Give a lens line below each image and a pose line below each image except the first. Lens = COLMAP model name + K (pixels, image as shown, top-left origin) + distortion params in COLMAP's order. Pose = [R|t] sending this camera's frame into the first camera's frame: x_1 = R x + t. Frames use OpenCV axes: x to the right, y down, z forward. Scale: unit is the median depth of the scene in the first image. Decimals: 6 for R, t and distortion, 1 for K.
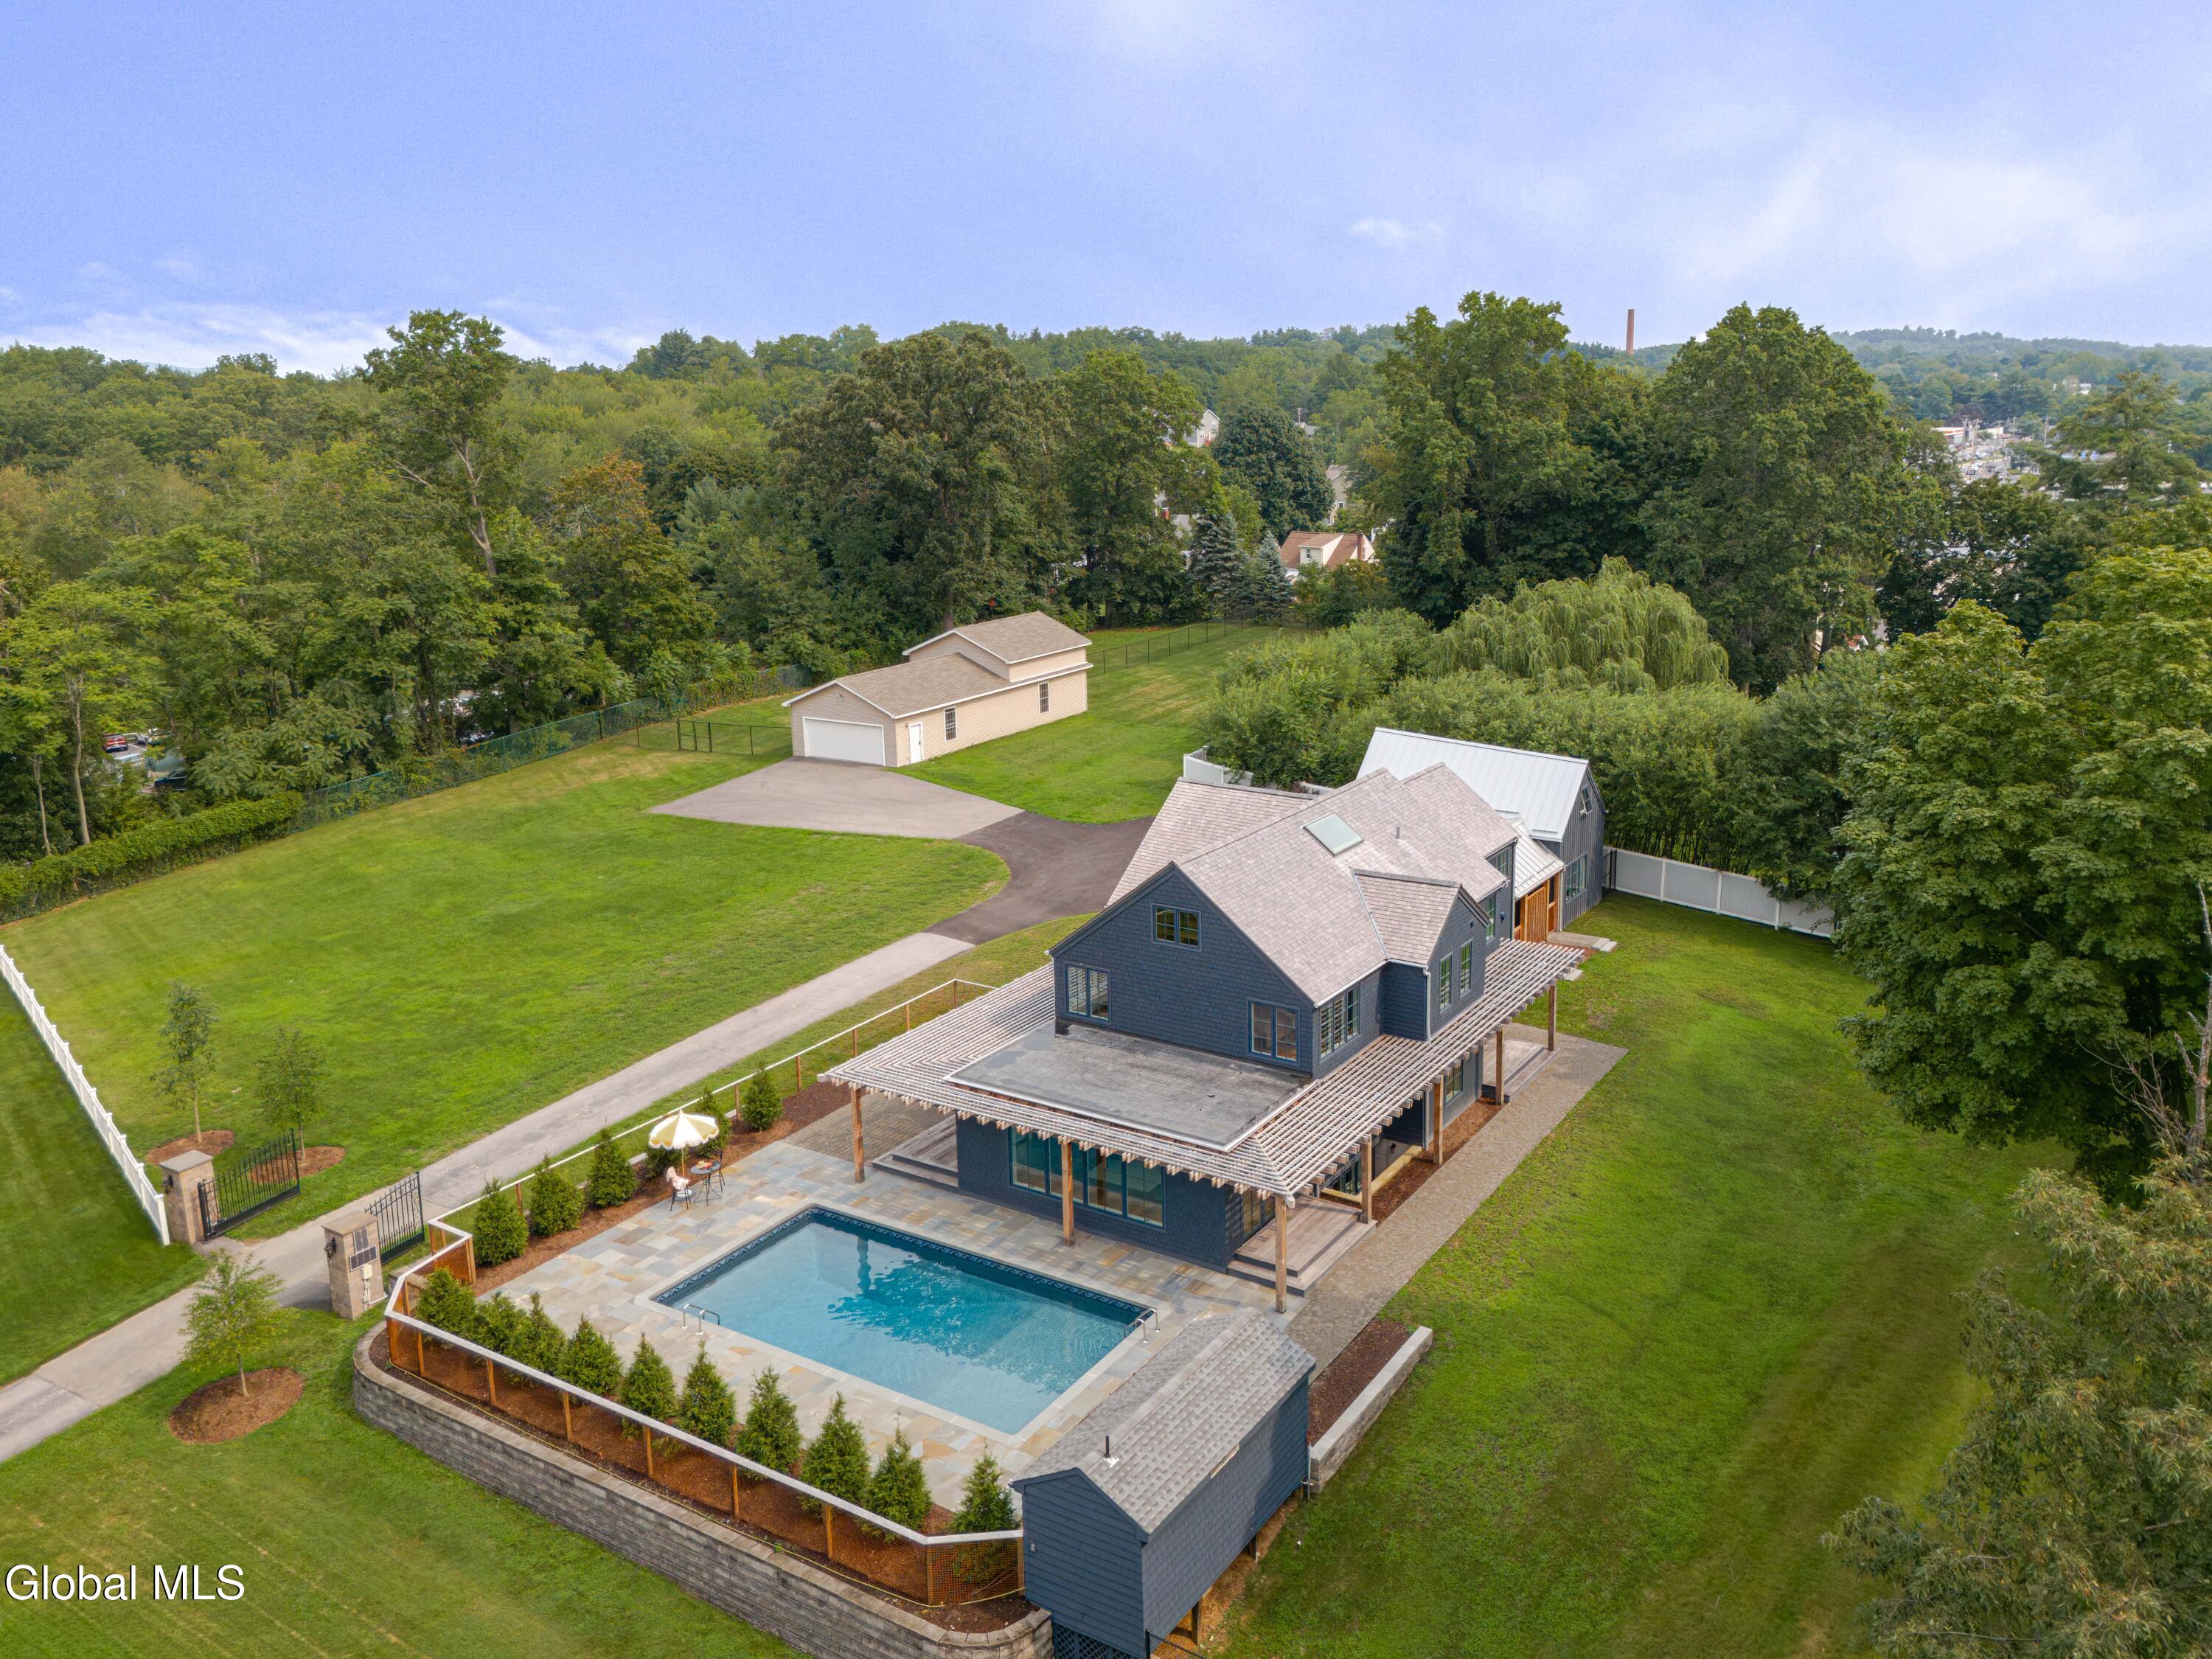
lens RADIAL K [[1709.9, 0, 1168.1], [0, 1709.9, 829.5], [0, 0, 1]] dist [0.116481, -0.158431]
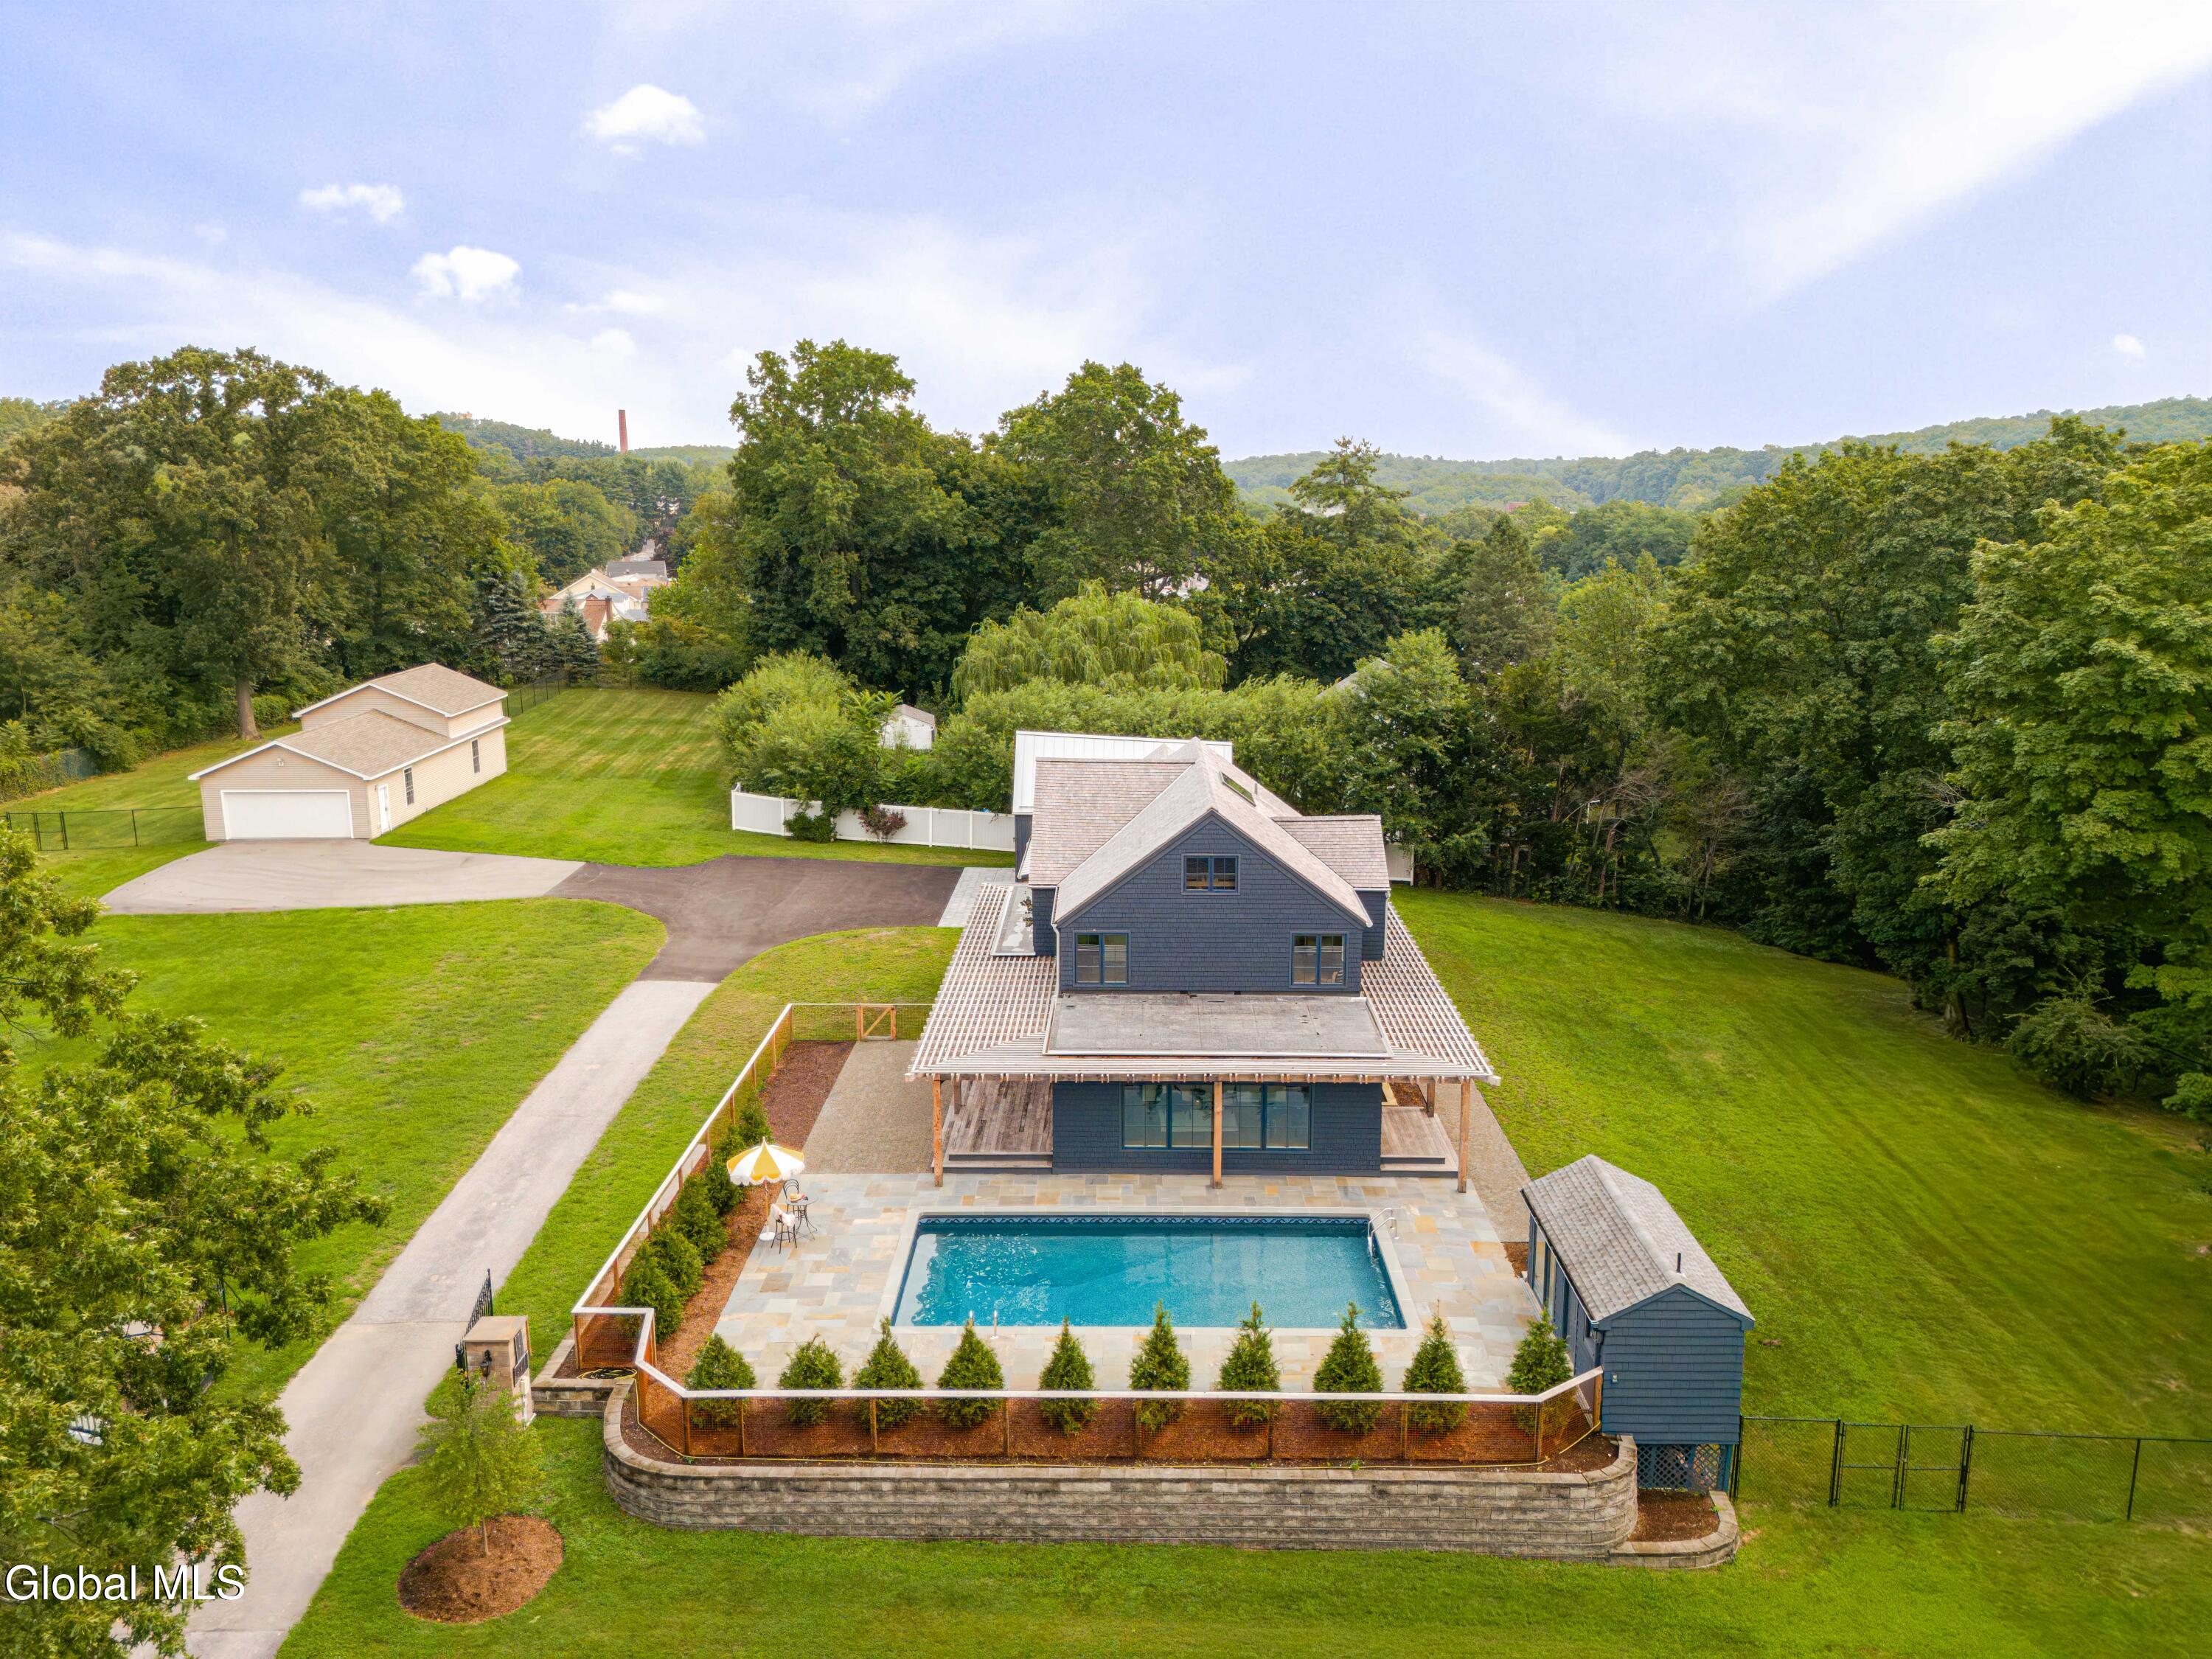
lens RADIAL K [[1709.9, 0, 1168.1], [0, 1709.9, 829.5], [0, 0, 1]] dist [0.116481, -0.158431]
pose [[0.854597, -0.092960, 0.510903, -0.252362], [0.120543, 0.992485, -0.021049, 0.024178], [-0.505107, 0.079574, 0.859381, 0.067179]]
